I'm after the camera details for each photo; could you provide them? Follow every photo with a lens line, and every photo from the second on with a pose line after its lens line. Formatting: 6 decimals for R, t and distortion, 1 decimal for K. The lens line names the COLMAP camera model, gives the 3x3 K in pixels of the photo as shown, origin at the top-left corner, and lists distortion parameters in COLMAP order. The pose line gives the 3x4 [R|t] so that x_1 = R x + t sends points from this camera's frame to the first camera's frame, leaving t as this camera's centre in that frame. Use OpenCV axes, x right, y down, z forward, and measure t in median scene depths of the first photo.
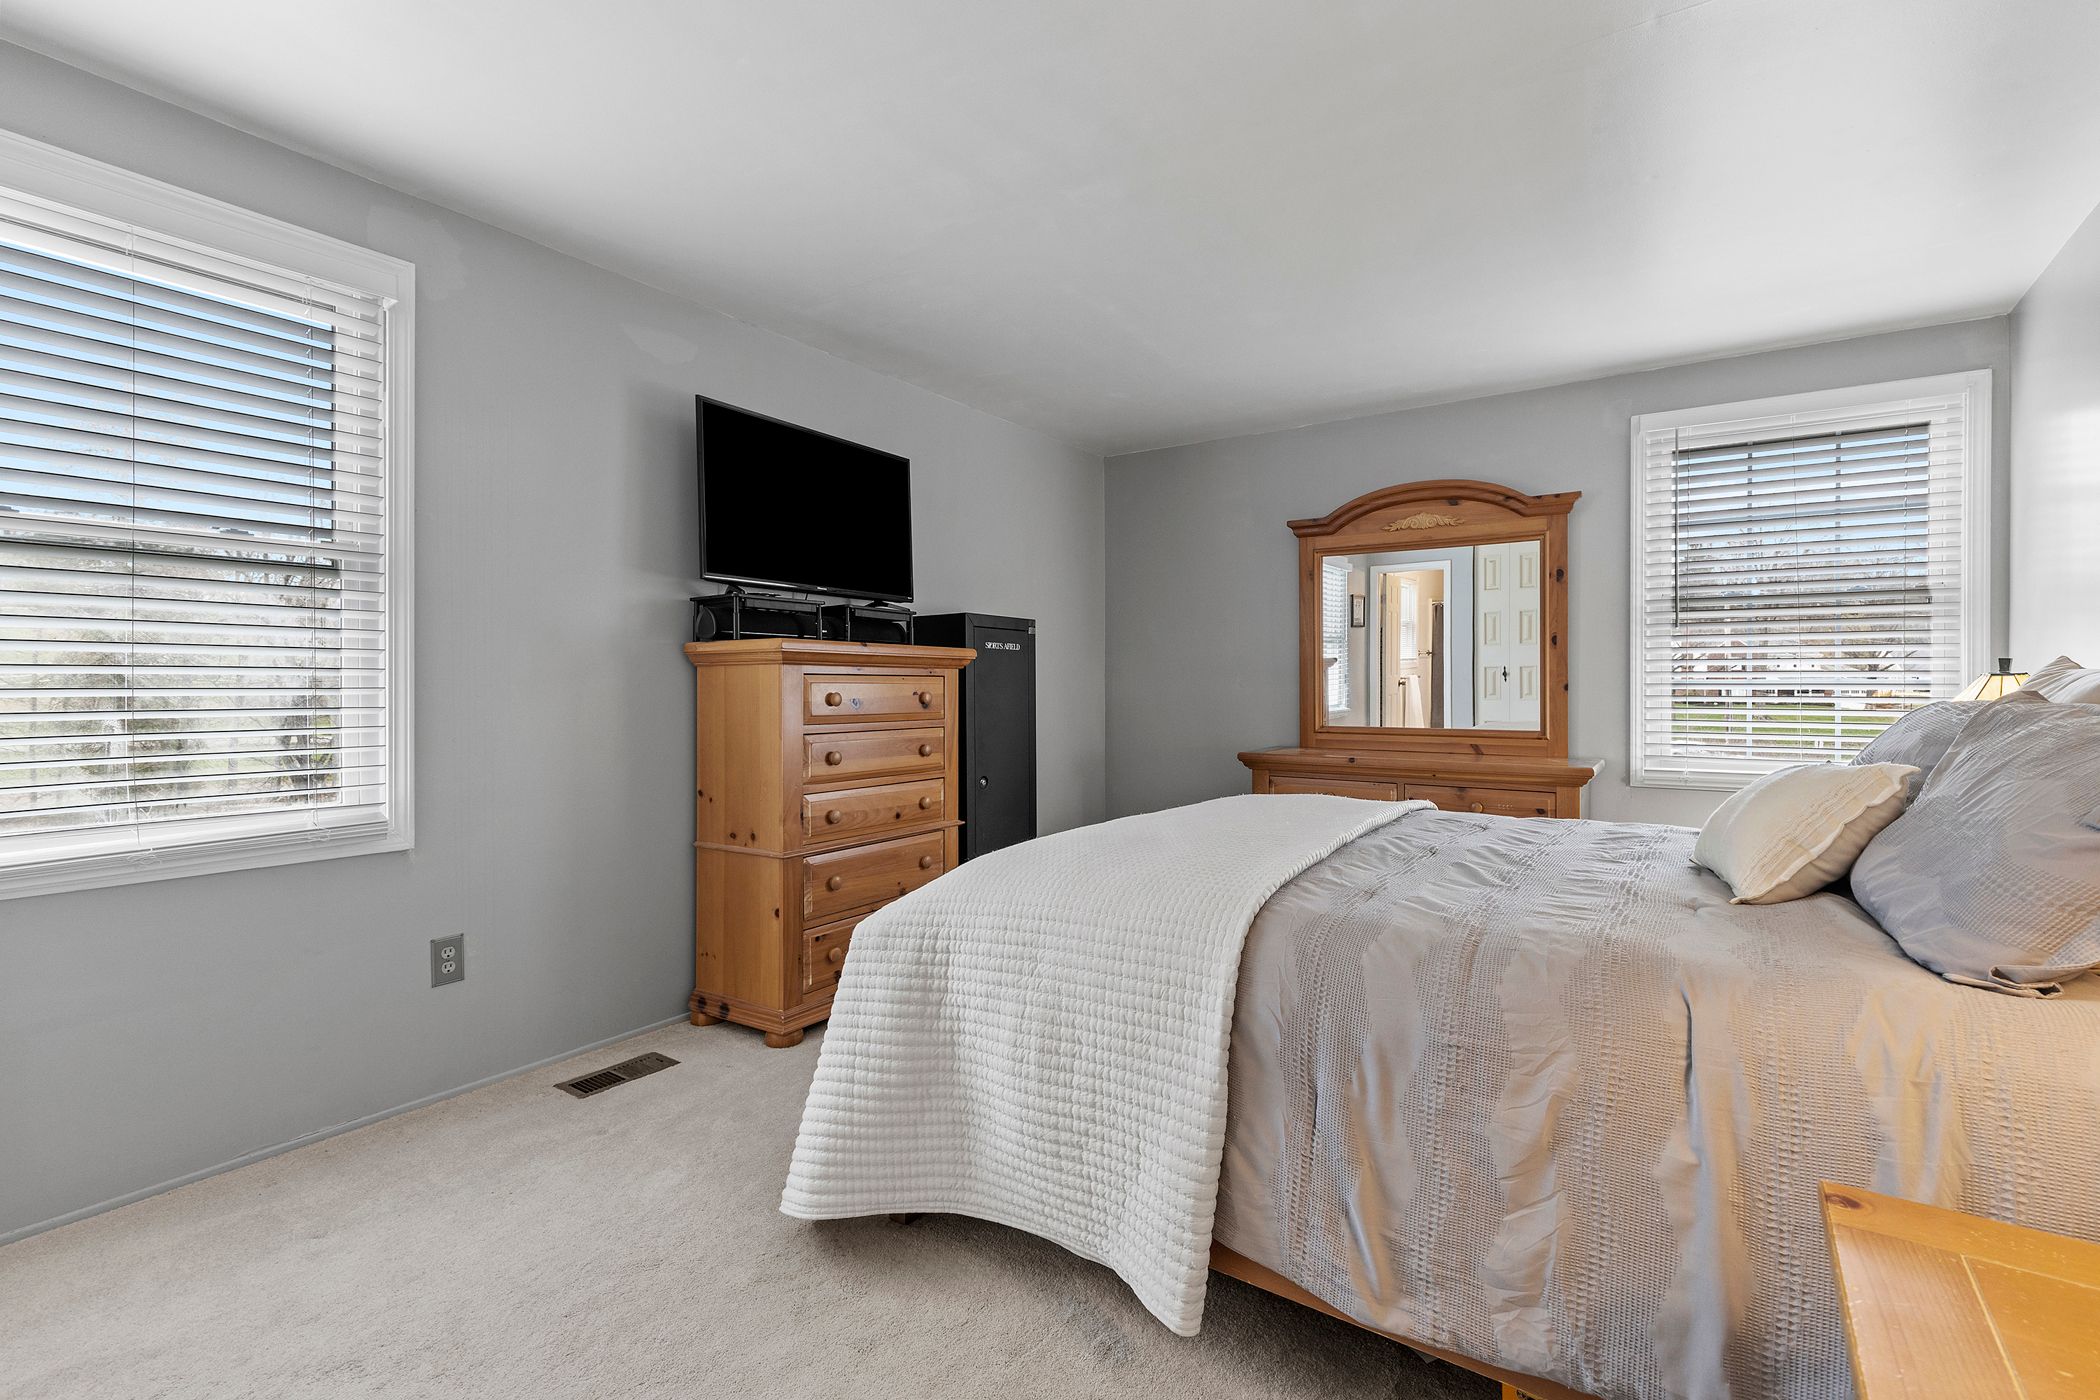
lens RADIAL K [[945.0, 0, 1061.9], [0, 945.0, 698.5], [0, 0, 1]] dist [0.002707, -0.000478]
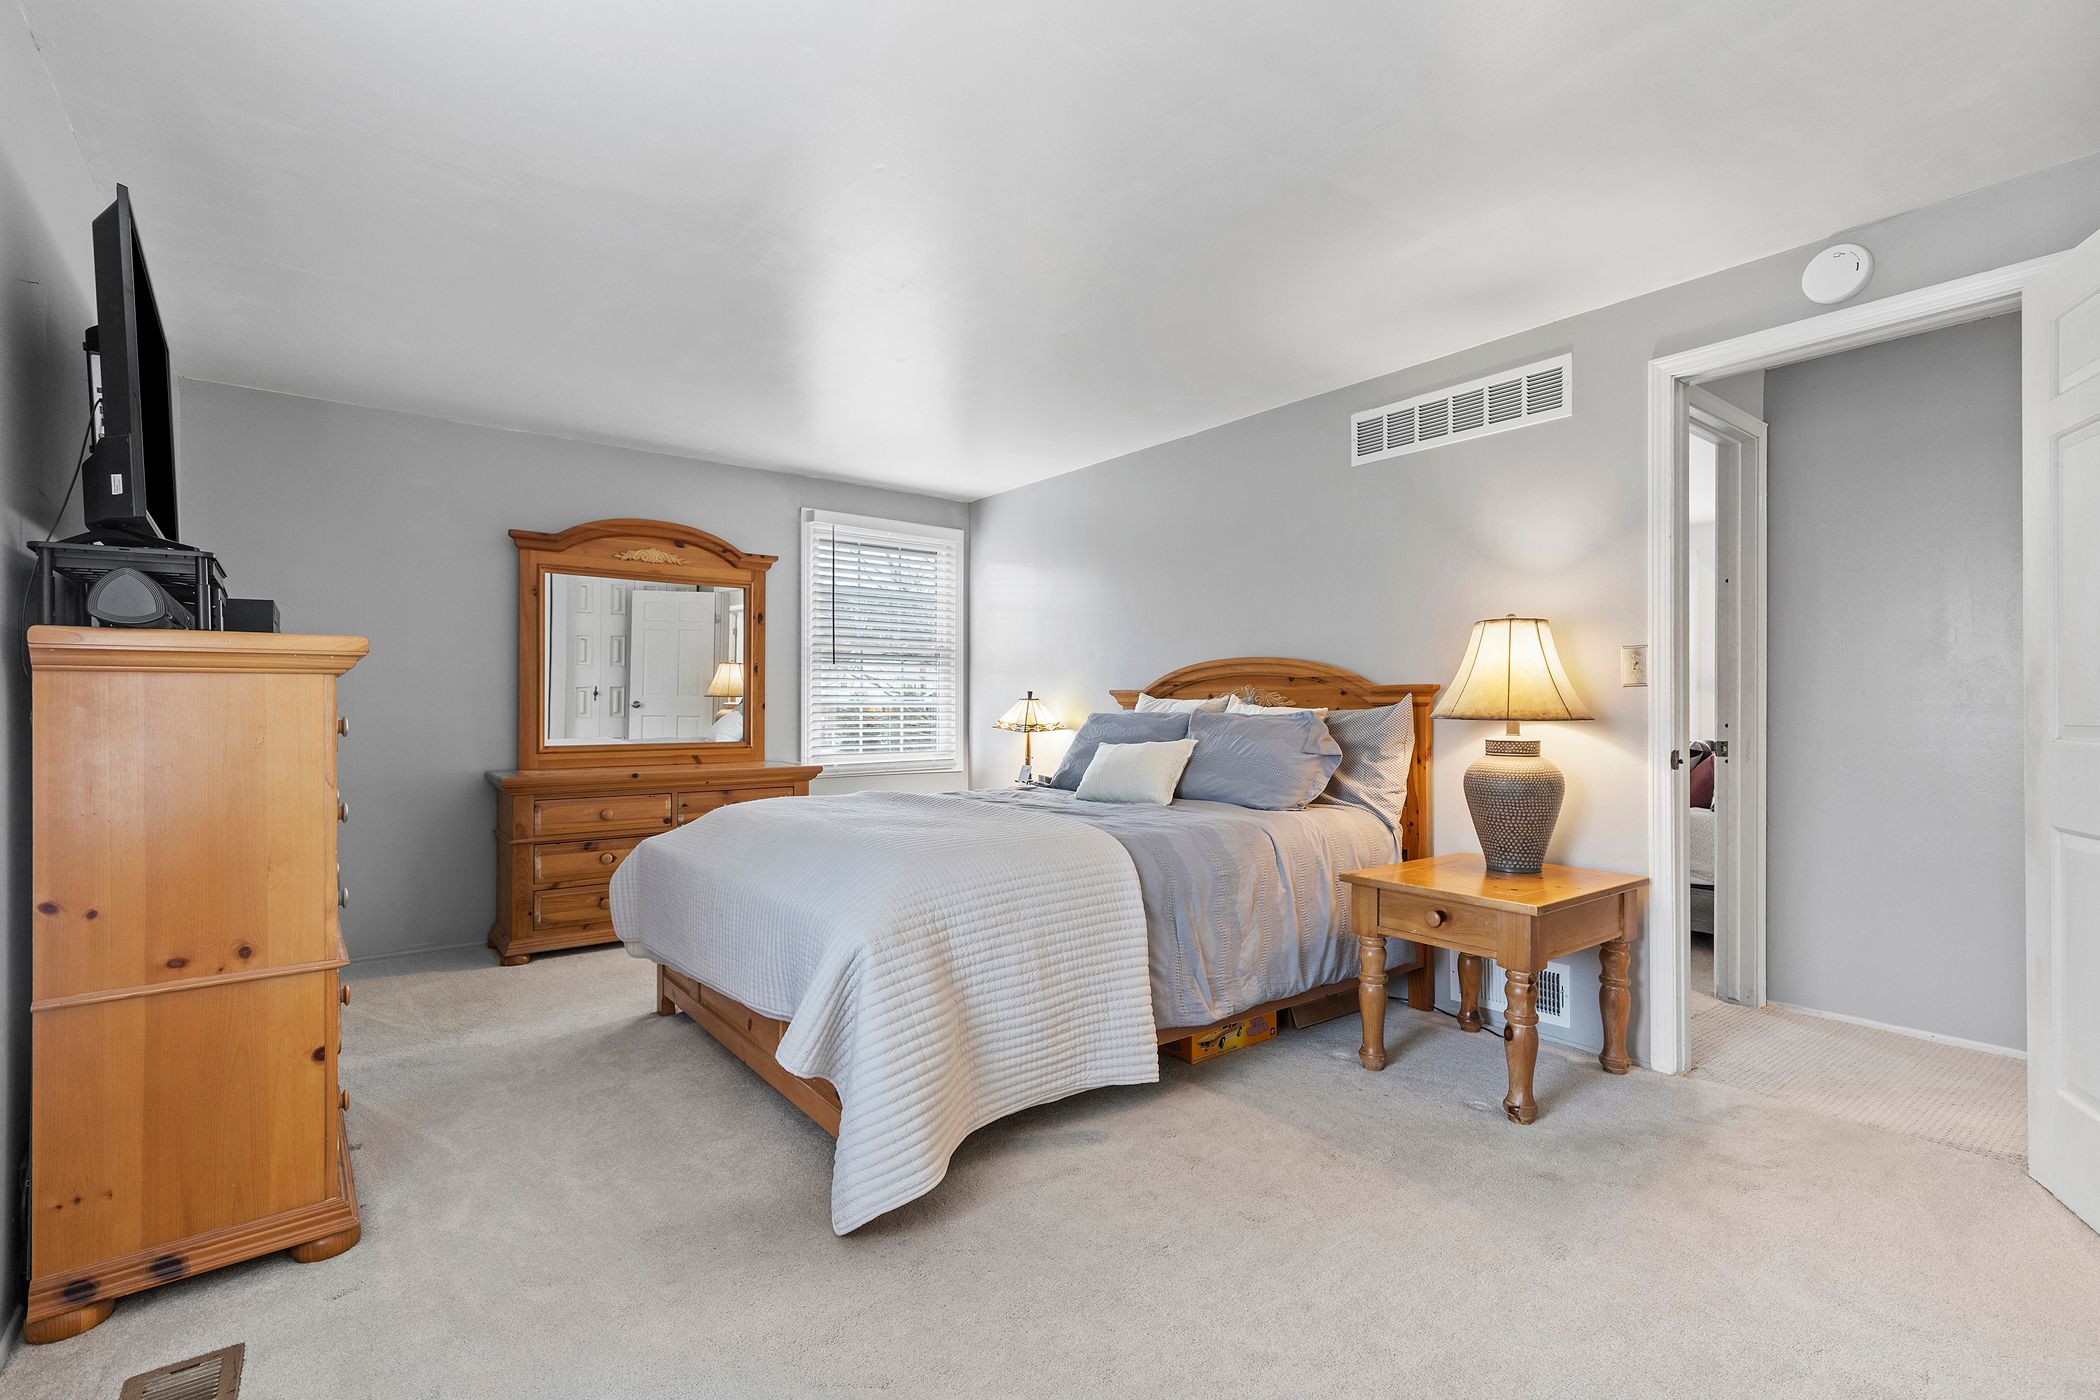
lens RADIAL K [[945.0, 0, 1061.9], [0, 945.0, 698.5], [0, 0, 1]] dist [0.002707, -0.000478]
pose [[0.304507, 0.005159, 0.952496, -0.624855], [0.010786, 0.999903, -0.008864, -0.006977], [-0.952449, 0.012973, 0.304422, 0.247727]]
